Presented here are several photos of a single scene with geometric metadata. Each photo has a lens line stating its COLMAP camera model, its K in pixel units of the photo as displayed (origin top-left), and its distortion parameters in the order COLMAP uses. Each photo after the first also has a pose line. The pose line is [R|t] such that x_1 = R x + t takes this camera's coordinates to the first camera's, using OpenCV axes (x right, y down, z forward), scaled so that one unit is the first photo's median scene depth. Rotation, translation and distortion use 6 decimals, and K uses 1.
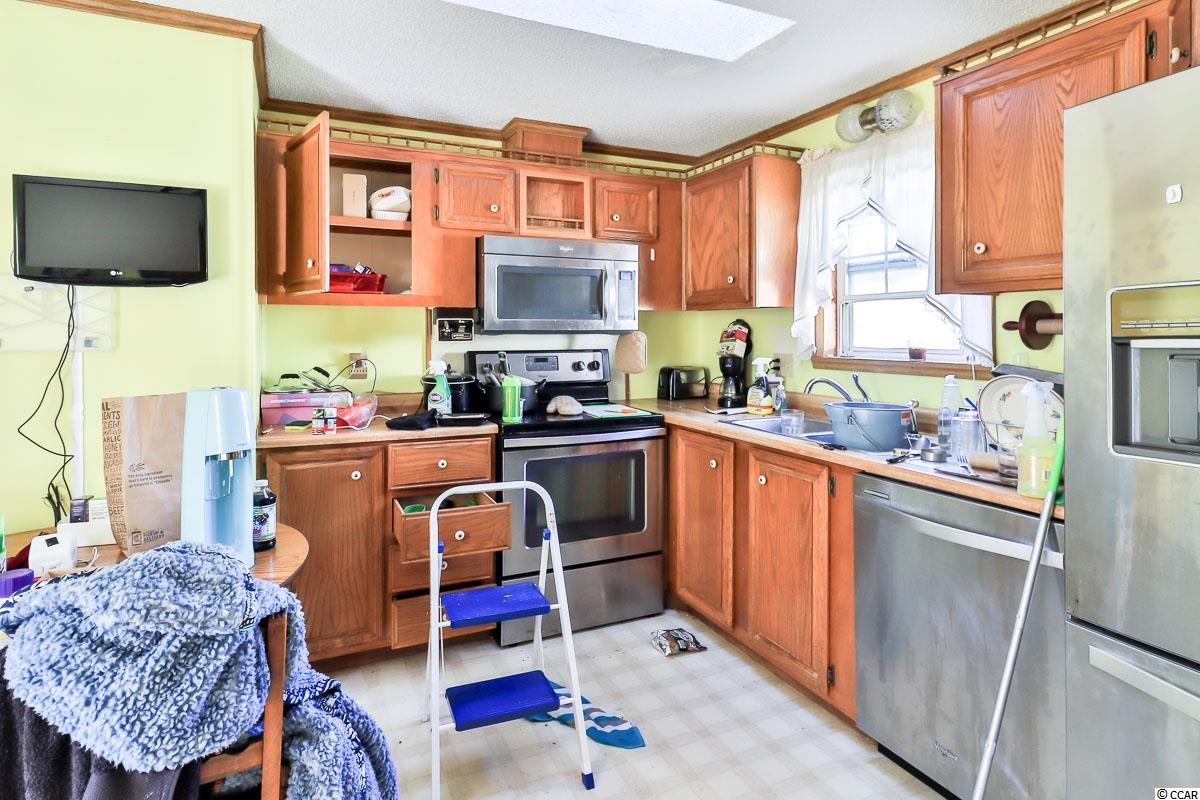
lens RADIAL K [[648.8, 0, 599.1], [0, 648.8, 331.0], [0, 0, 1]] dist [0.000408, 0.000303]
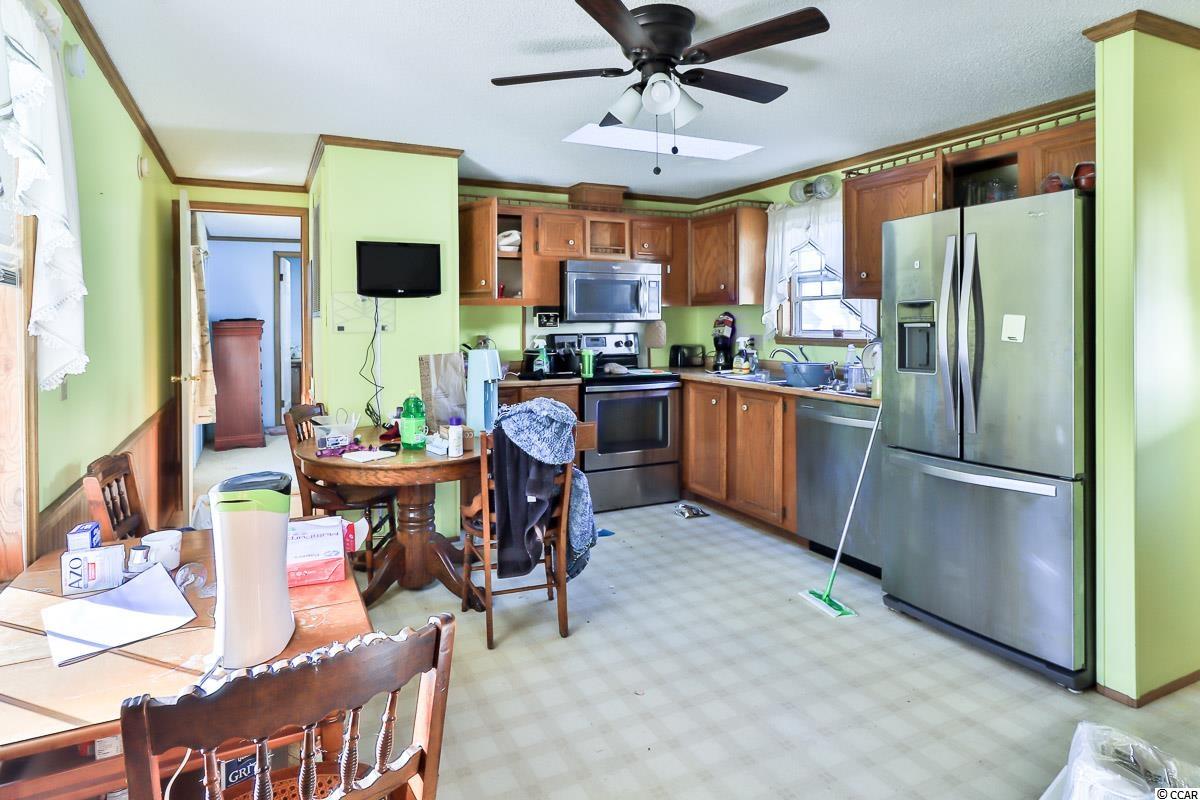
lens RADIAL K [[663.5, 0, 557.5], [0, 663.5, 324.3], [0, 0, 1]] dist [0.002405, 0.000295]
pose [[0.999929, -0.004172, -0.011199, -0.178604], [0.004255, 0.999964, 0.007391, -0.003276], [0.011168, -0.007438, 0.999910, -0.606905]]
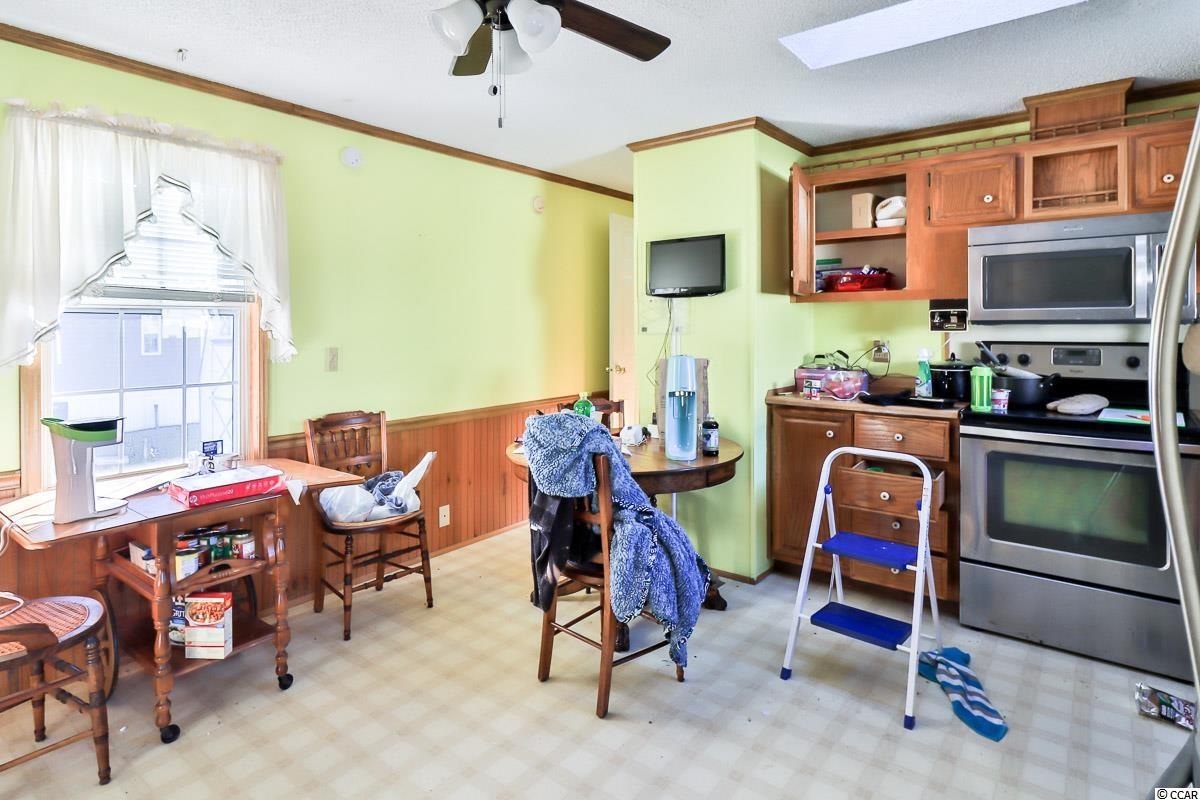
lens RADIAL K [[648.8, 0, 599.1], [0, 648.8, 331.0], [0, 0, 1]] dist [0.000408, 0.000303]
pose [[0.430997, 0.008138, -0.902317, 0.488066], [0.004239, 0.999930, 0.011043, 0.001314], [0.902343, -0.008584, 0.430933, 0.024634]]
